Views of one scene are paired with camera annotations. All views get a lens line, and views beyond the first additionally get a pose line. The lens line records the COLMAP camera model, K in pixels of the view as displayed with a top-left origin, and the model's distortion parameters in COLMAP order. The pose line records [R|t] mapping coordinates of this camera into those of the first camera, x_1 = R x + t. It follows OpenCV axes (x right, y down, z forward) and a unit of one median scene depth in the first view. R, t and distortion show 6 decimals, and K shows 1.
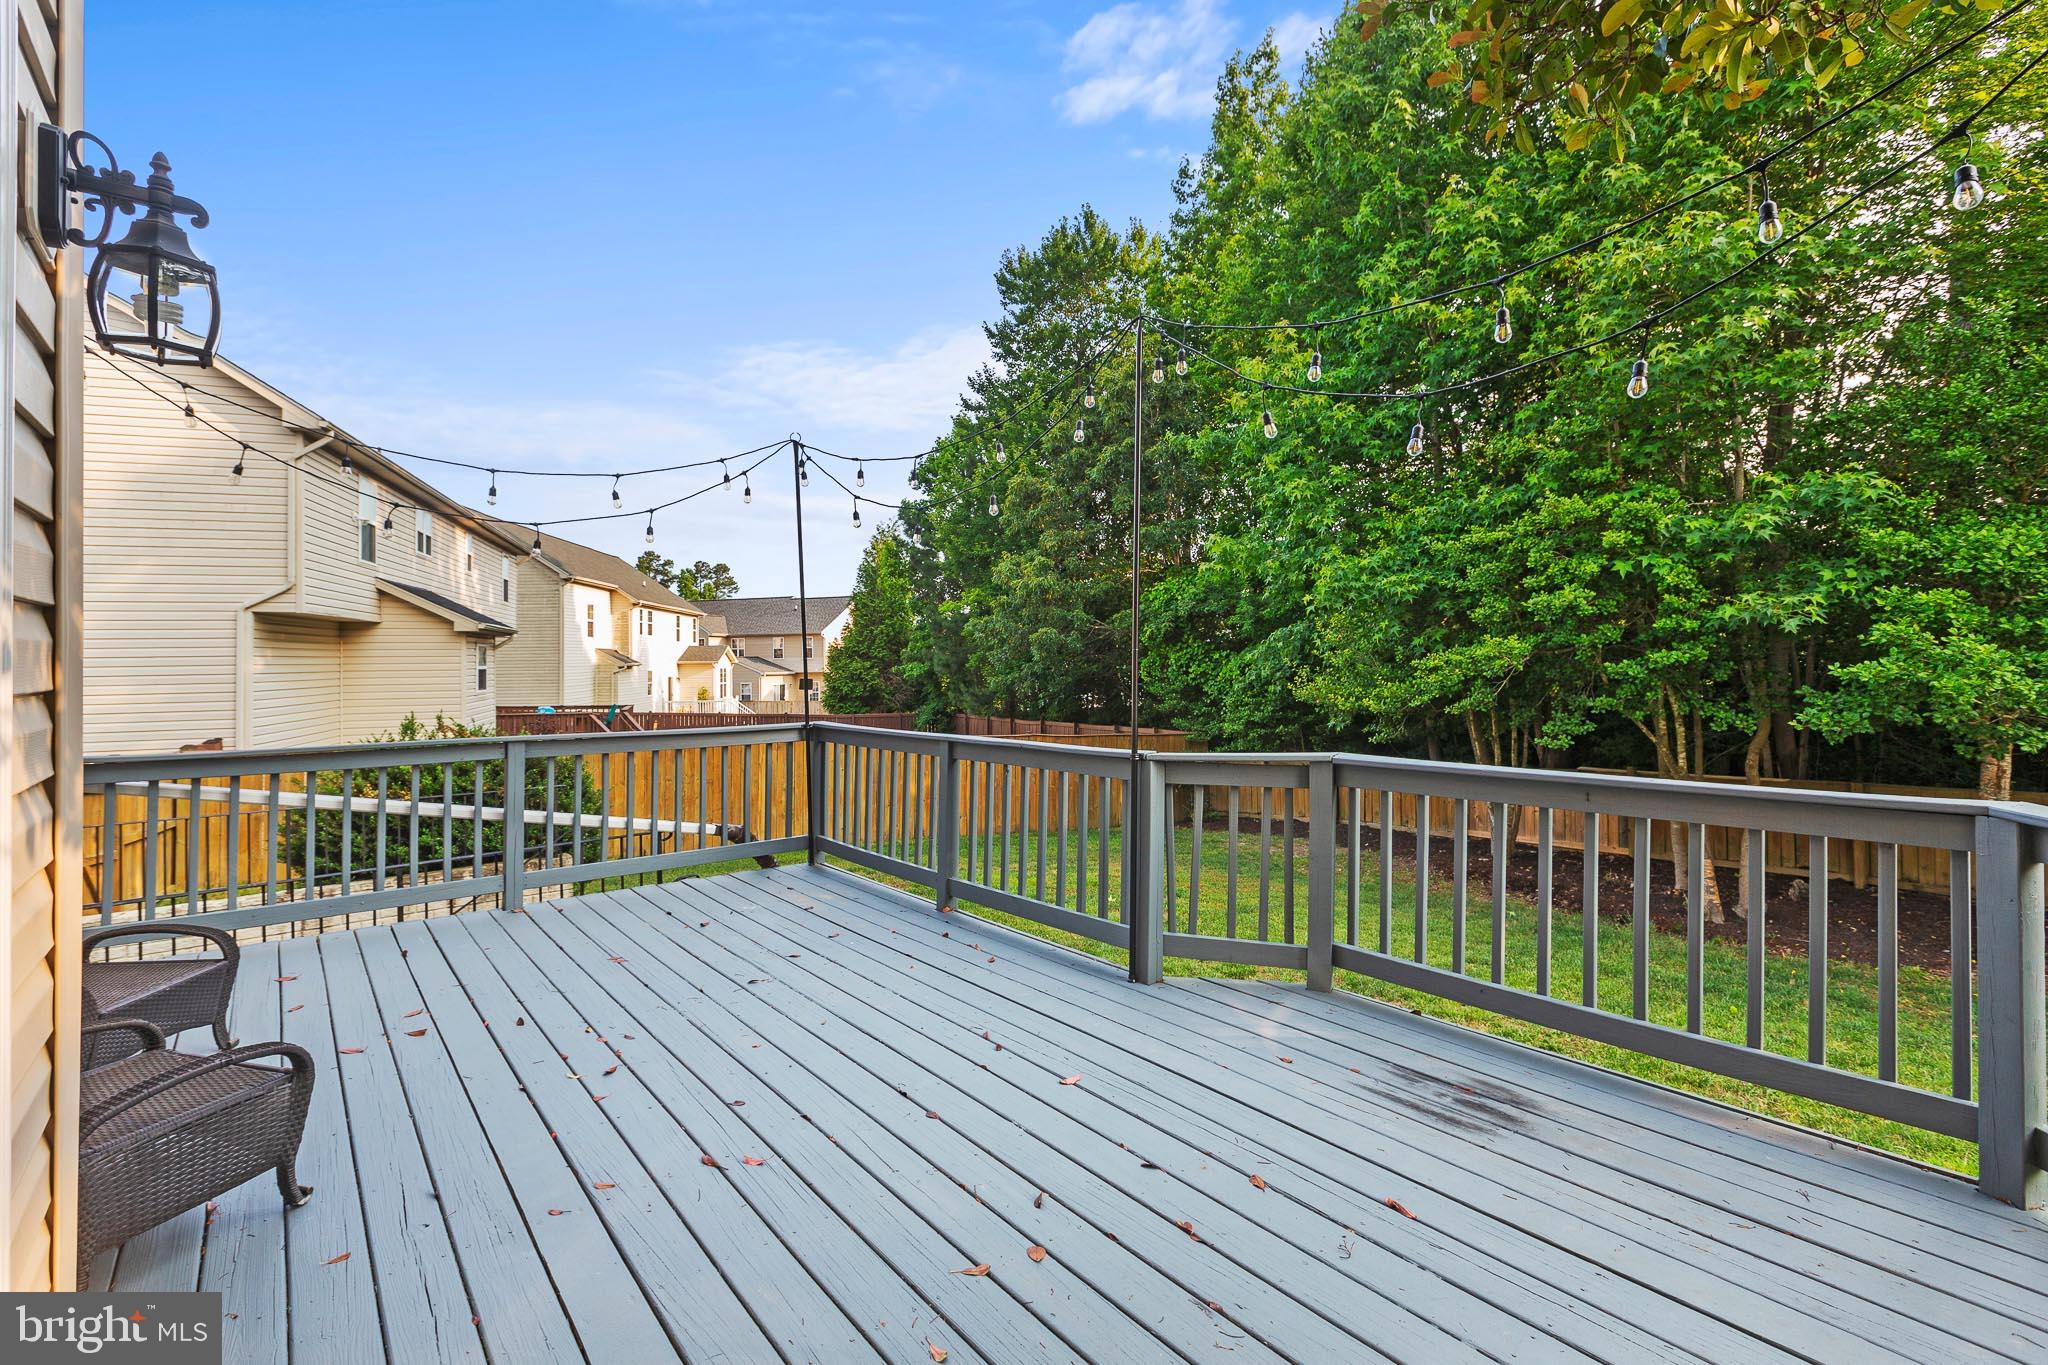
lens RADIAL K [[933.7, 0, 1024.3], [0, 933.7, 653.7], [0, 0, 1]] dist [0.000181, -0.000005]
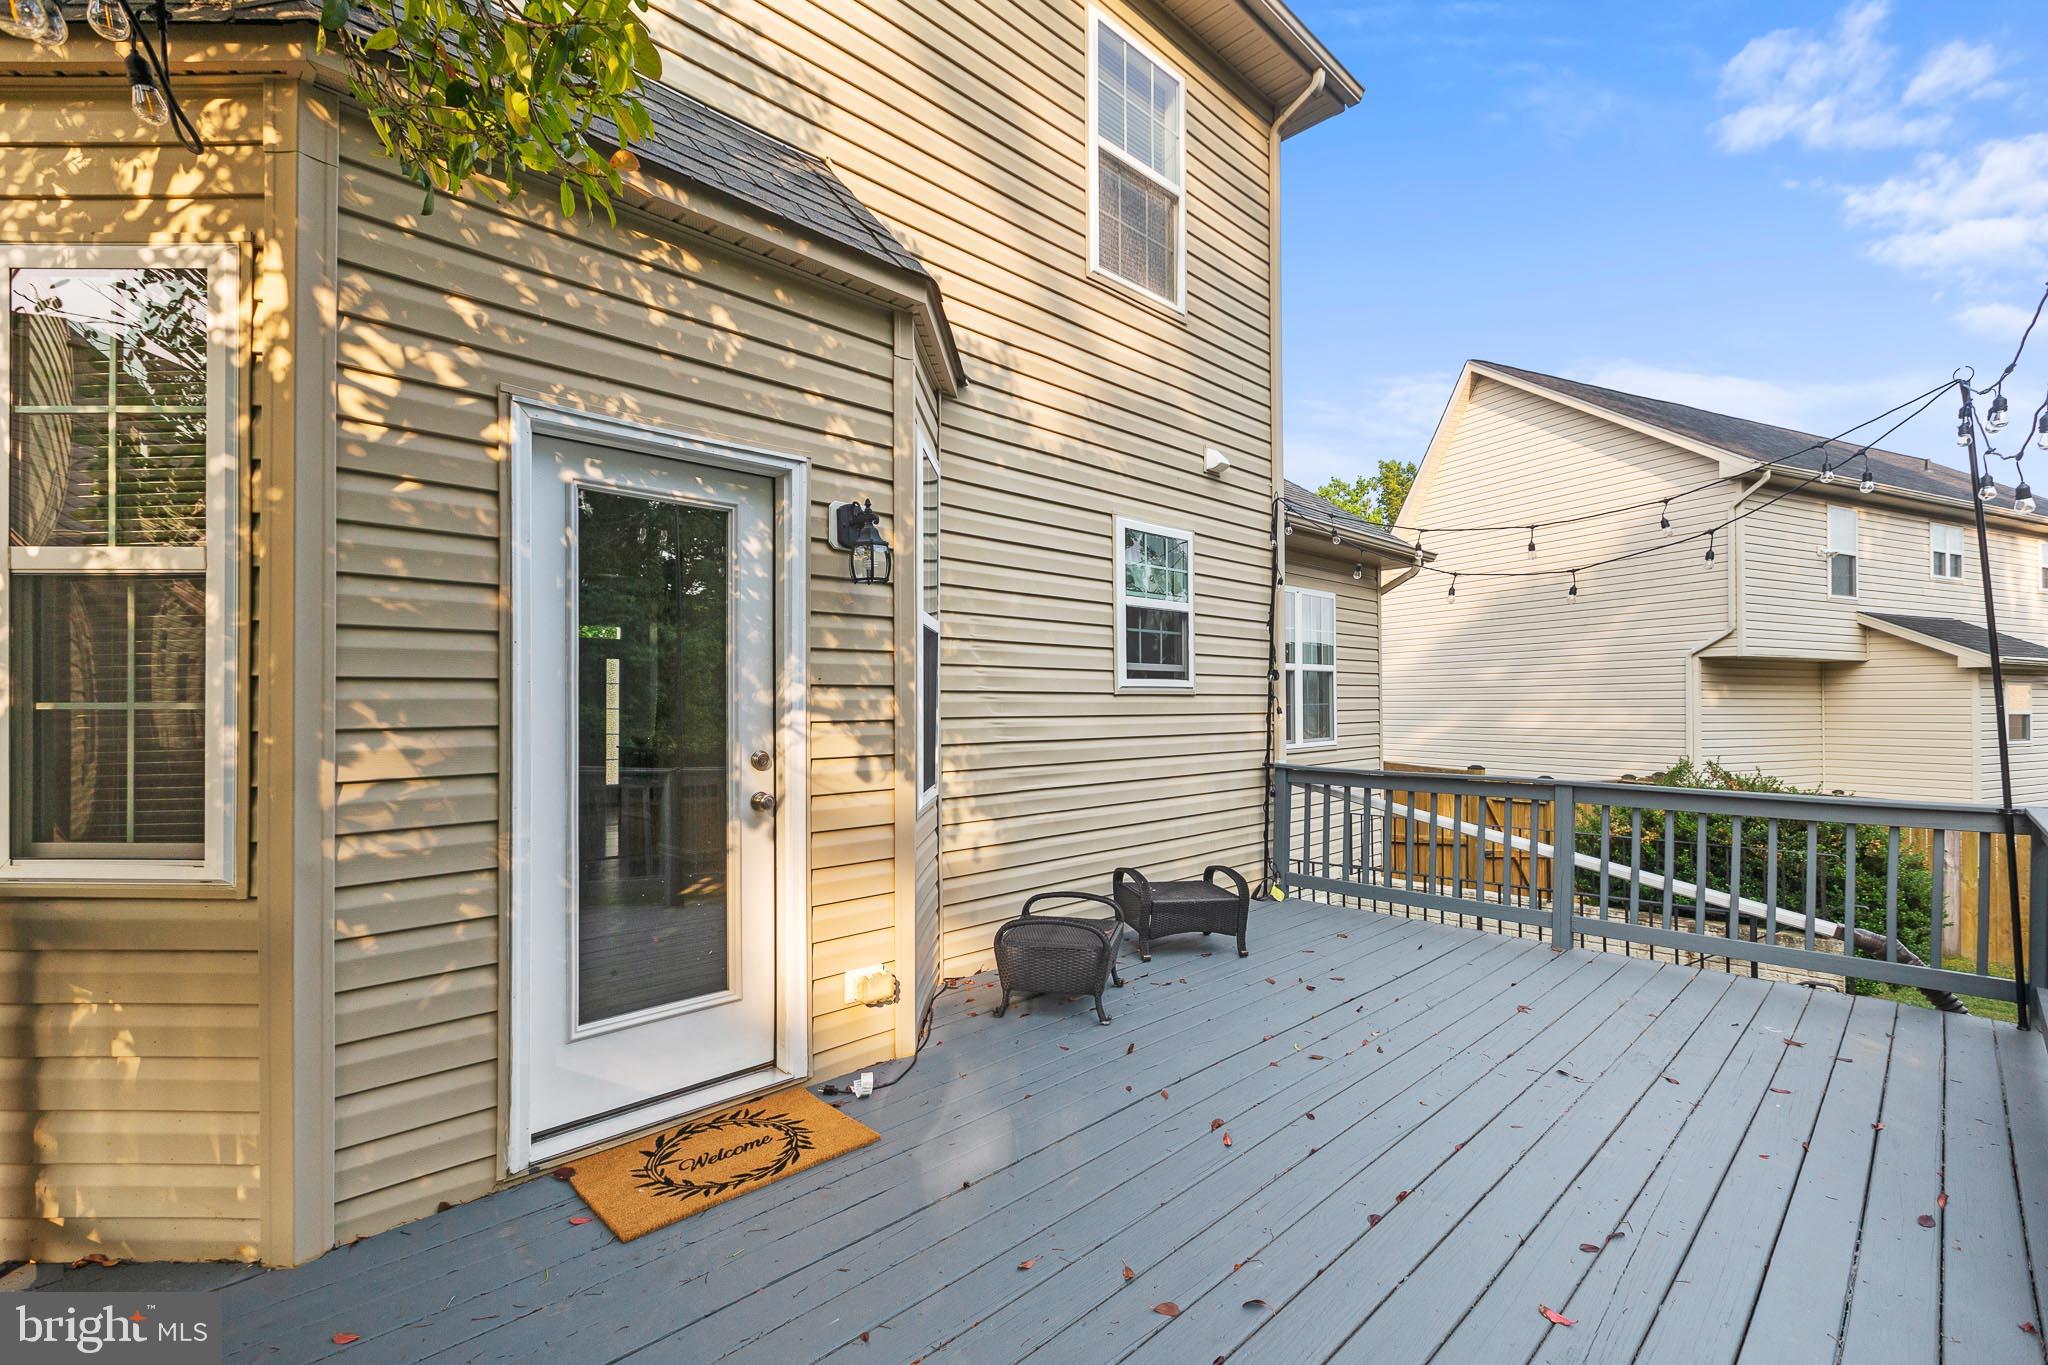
lens RADIAL K [[937.7, 0, 1025.1], [0, 937.7, 704.3], [0, 0, 1]] dist [-0.001183, -0.000265]
pose [[0.089896, 0.006062, -0.995933, 0.175626], [0.005228, 0.999965, 0.006559, -0.002100], [0.995937, -0.005796, 0.089861, 0.132794]]
